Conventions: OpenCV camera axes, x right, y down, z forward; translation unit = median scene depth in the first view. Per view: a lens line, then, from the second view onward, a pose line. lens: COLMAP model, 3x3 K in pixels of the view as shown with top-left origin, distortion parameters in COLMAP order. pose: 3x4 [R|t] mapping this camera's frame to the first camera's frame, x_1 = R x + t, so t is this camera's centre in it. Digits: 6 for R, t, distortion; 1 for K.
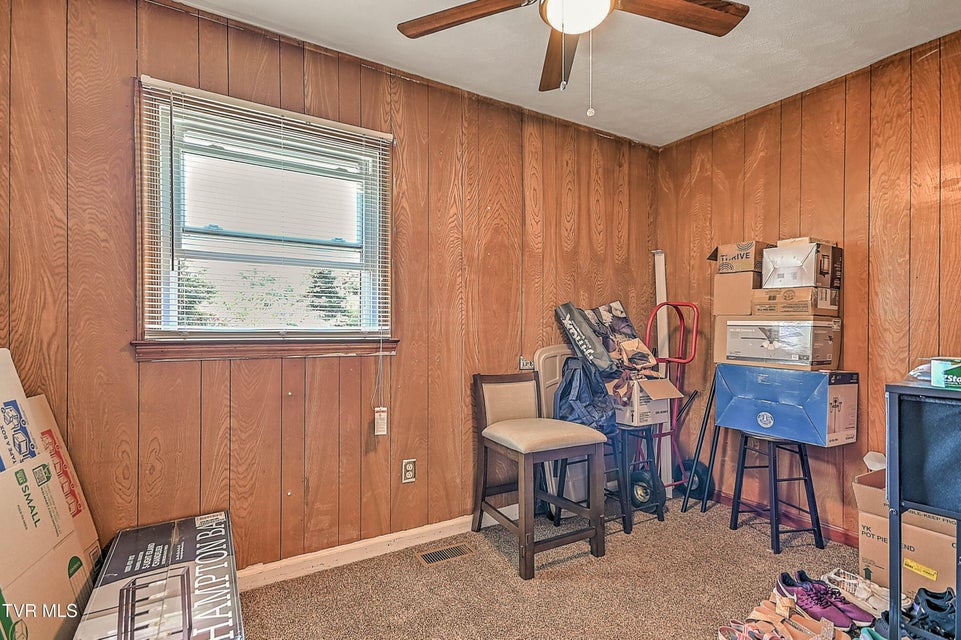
lens RADIAL K [[456.7, 0, 477.3], [0, 456.7, 328.8], [0, 0, 1]] dist [0.041293, 0.000562]
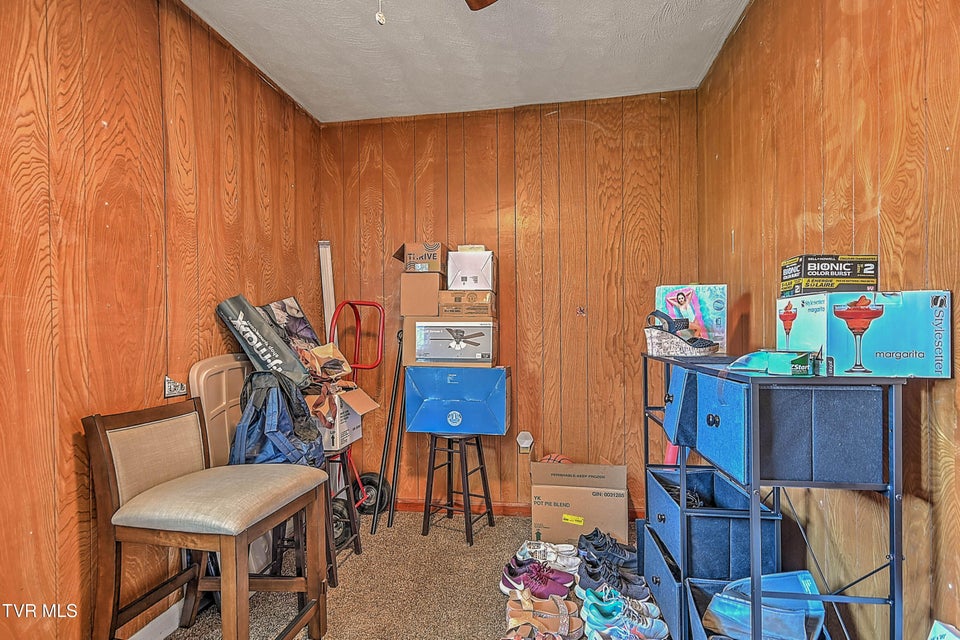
lens RADIAL K [[476.3, 0, 478.5], [0, 476.3, 332.4], [0, 0, 1]] dist [0.030319, -0.000487]
pose [[0.664346, -0.012653, 0.747318, -0.126440], [0.012992, 0.999901, 0.005380, 0.001006], [-0.747312, 0.006135, 0.664445, 0.253535]]
